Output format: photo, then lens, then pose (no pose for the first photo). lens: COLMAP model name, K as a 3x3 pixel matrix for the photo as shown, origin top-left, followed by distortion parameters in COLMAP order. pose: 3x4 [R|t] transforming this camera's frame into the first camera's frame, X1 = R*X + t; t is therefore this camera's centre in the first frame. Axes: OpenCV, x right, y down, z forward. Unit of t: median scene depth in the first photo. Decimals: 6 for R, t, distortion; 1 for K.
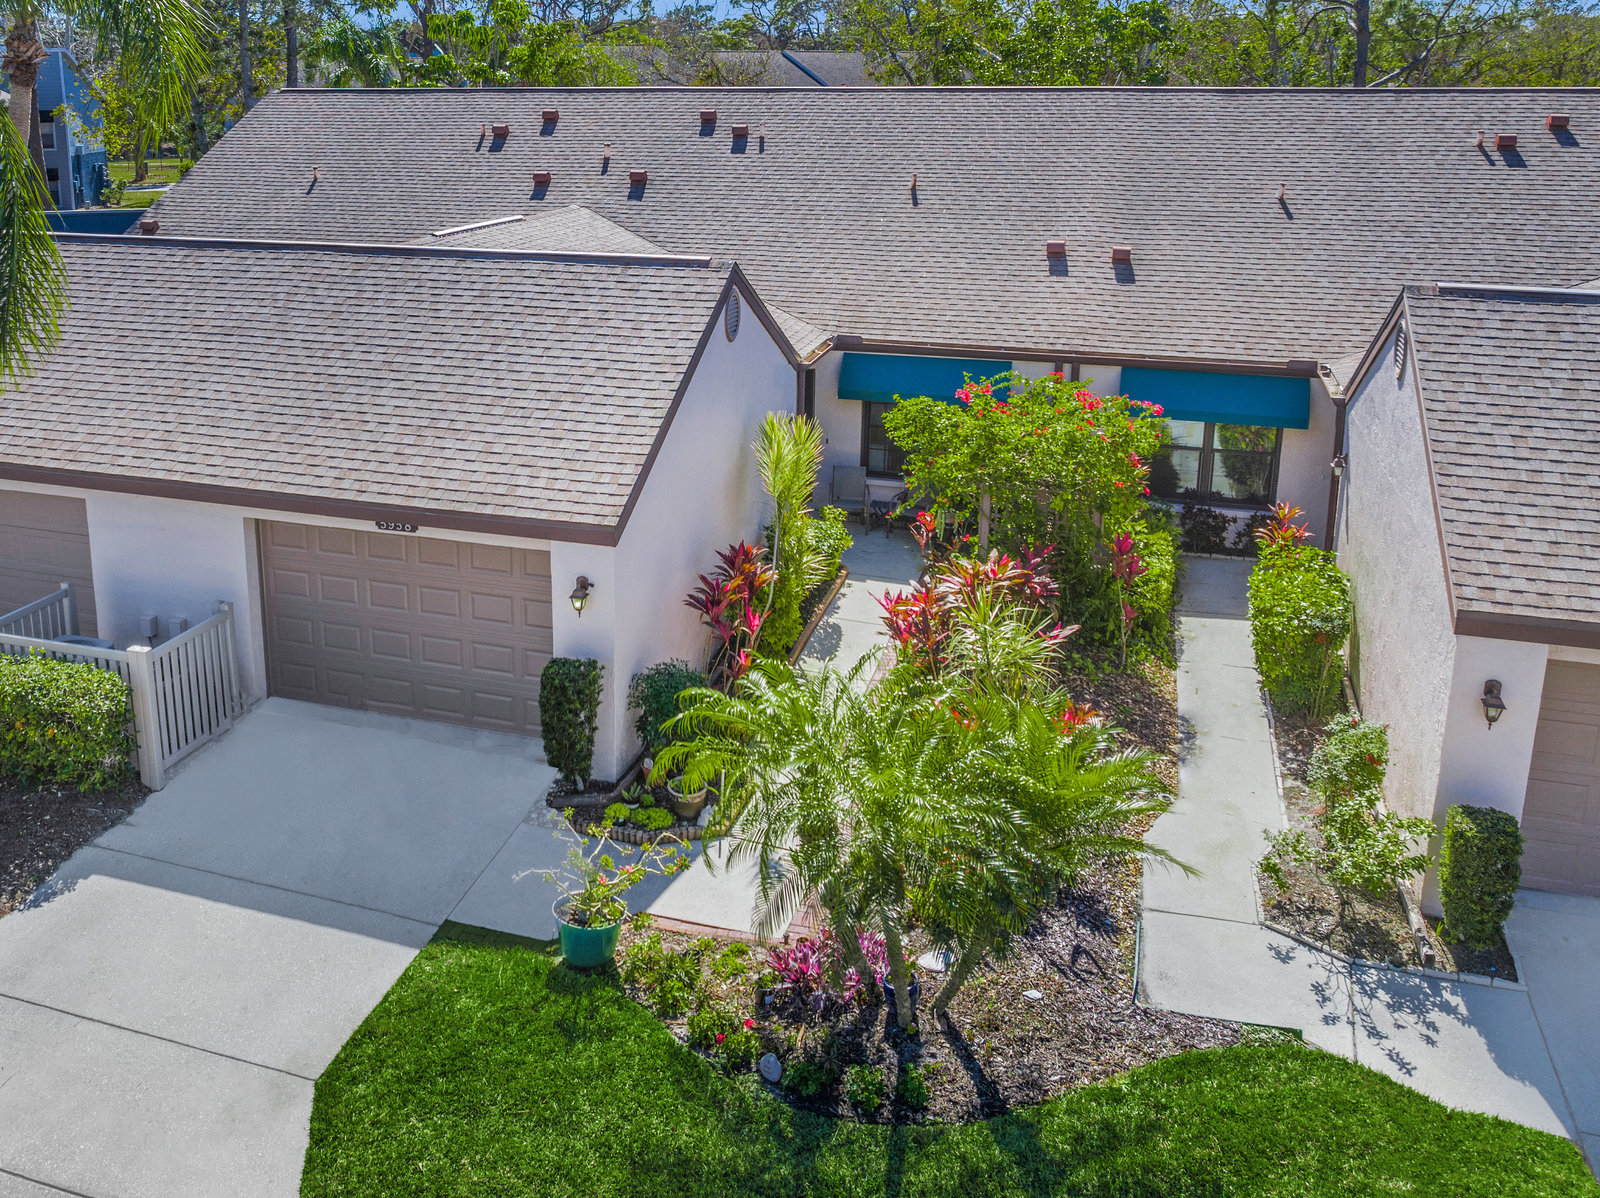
lens RADIAL K [[1233.8, 0, 801.5], [0, 1233.8, 429.8], [0, 0, 1]] dist [-0.015427, -0.005833]
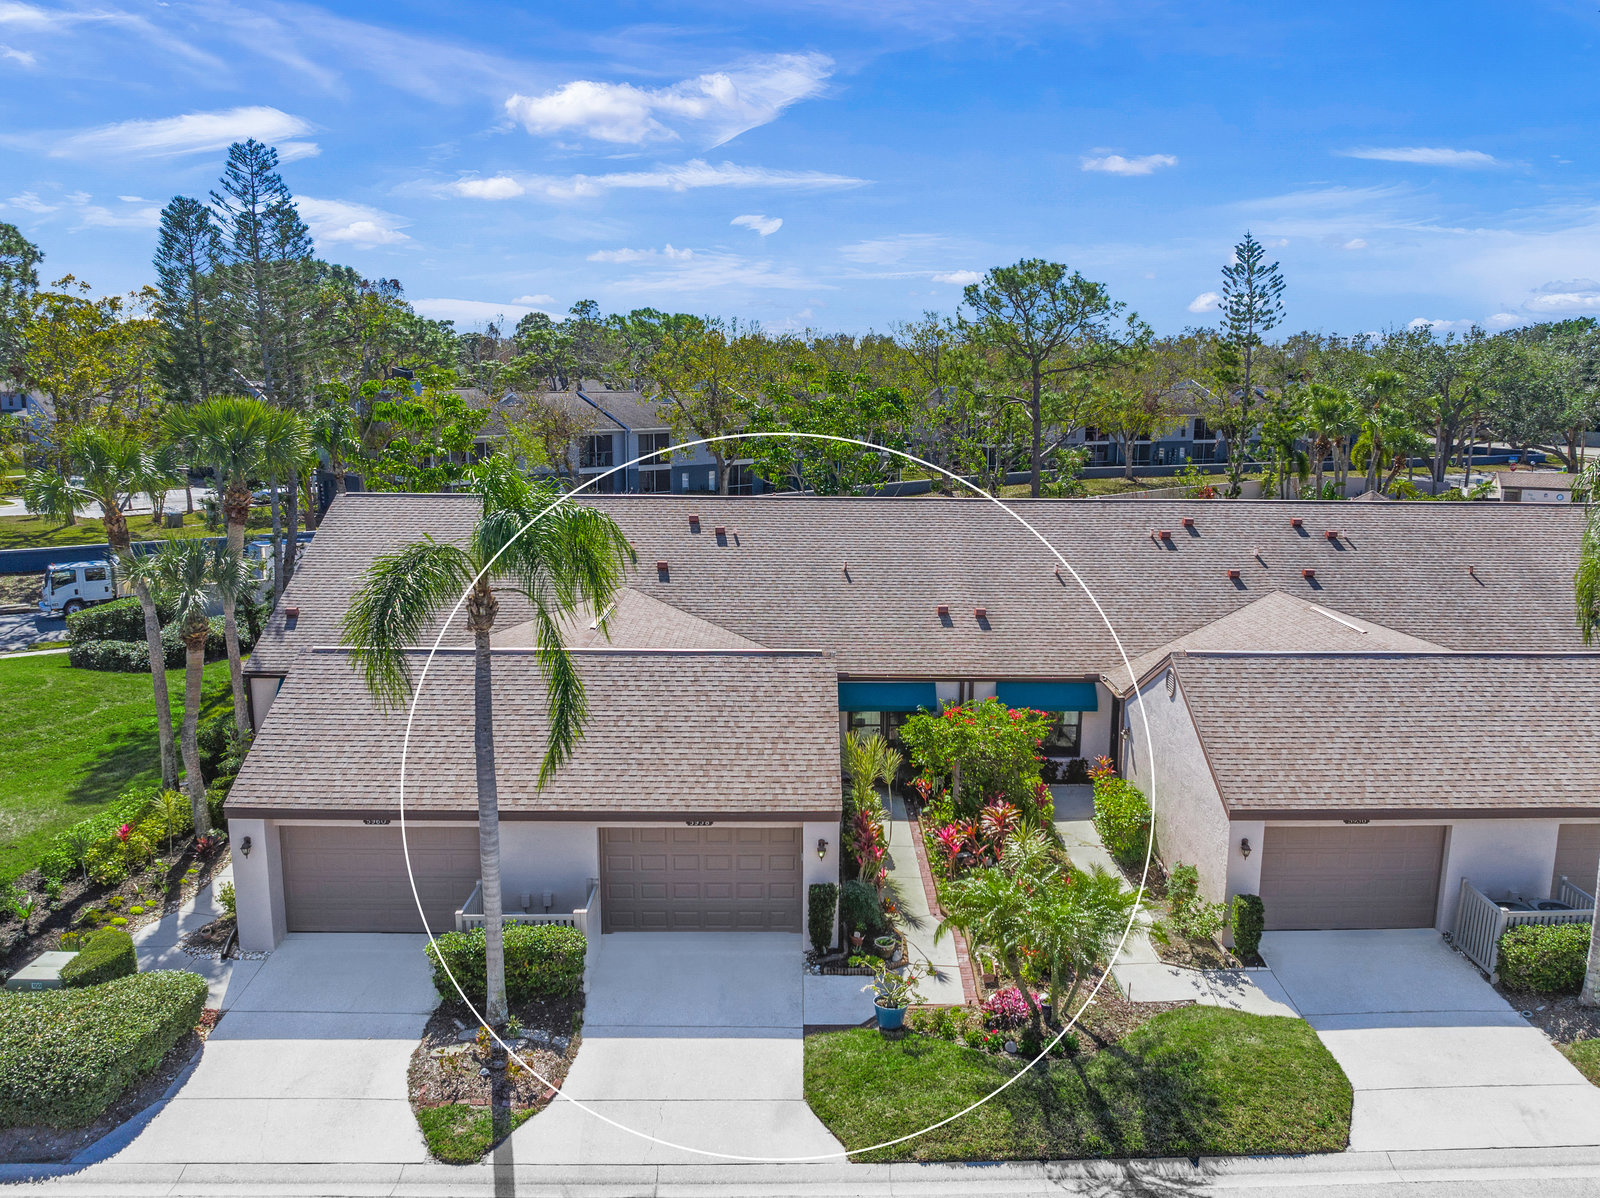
lens RADIAL K [[1191.6, 0, 800.0], [0, 1191.6, 599.0], [0, 0, 1]] dist [-0.014184, -0.006693]
pose [[0.943935, -0.049638, 0.326378, -0.888131], [0.063300, 0.997502, -0.031366, -0.217503], [-0.324005, 0.050267, 0.944719, -0.822013]]
